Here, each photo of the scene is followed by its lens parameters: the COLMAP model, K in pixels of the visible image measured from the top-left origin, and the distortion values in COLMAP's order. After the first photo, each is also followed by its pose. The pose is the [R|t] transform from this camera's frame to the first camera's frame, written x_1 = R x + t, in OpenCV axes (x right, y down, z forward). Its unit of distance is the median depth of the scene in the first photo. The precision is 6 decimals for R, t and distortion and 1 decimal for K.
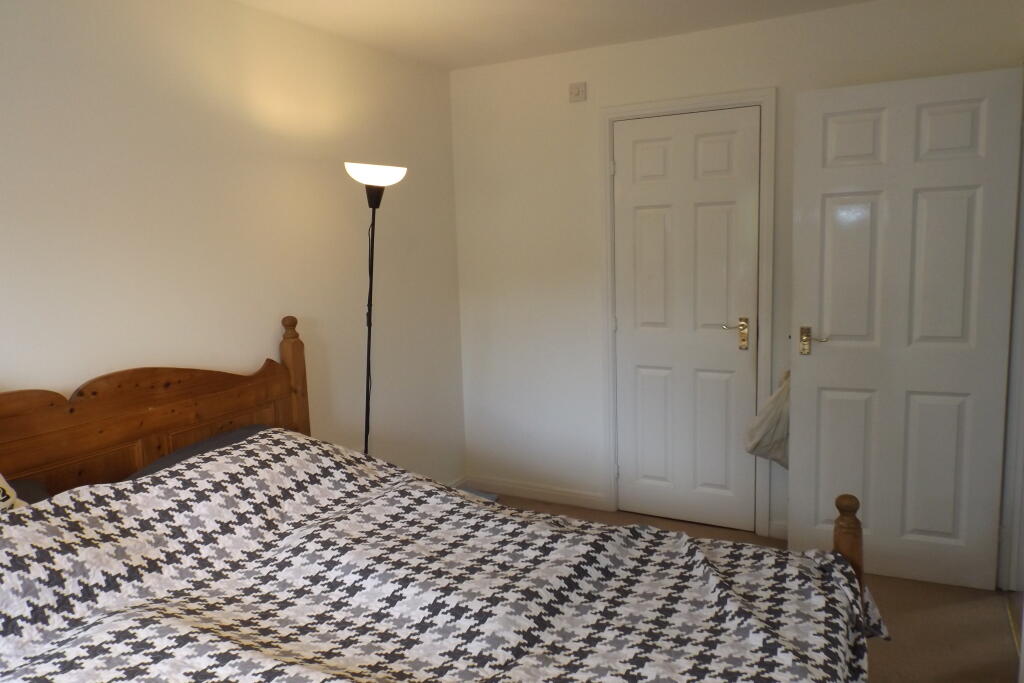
lens RADIAL K [[727.7, 0, 507.8], [0, 727.7, 340.0], [0, 0, 1]] dist [-0.040736, -0.000148]
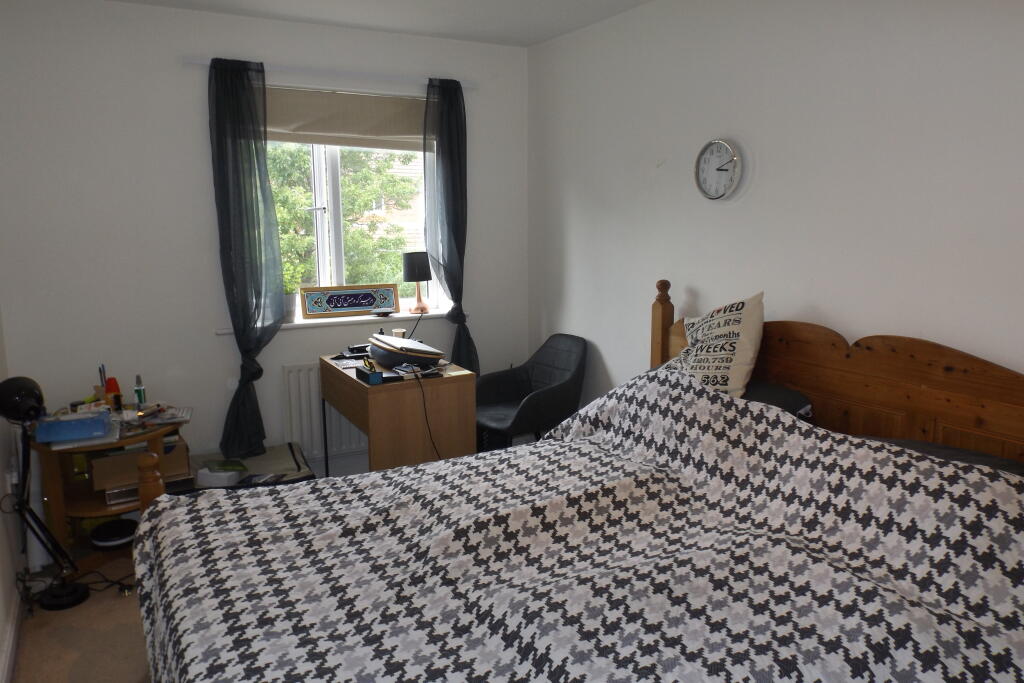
lens RADIAL K [[727.7, 0, 507.8], [0, 727.7, 340.0], [0, 0, 1]] dist [-0.040736, -0.000148]
pose [[-0.568190, 0.150364, -0.809043, 0.588749], [-0.096755, 0.964137, 0.247140, -0.150835], [0.817189, 0.218701, -0.533265, 1.166843]]
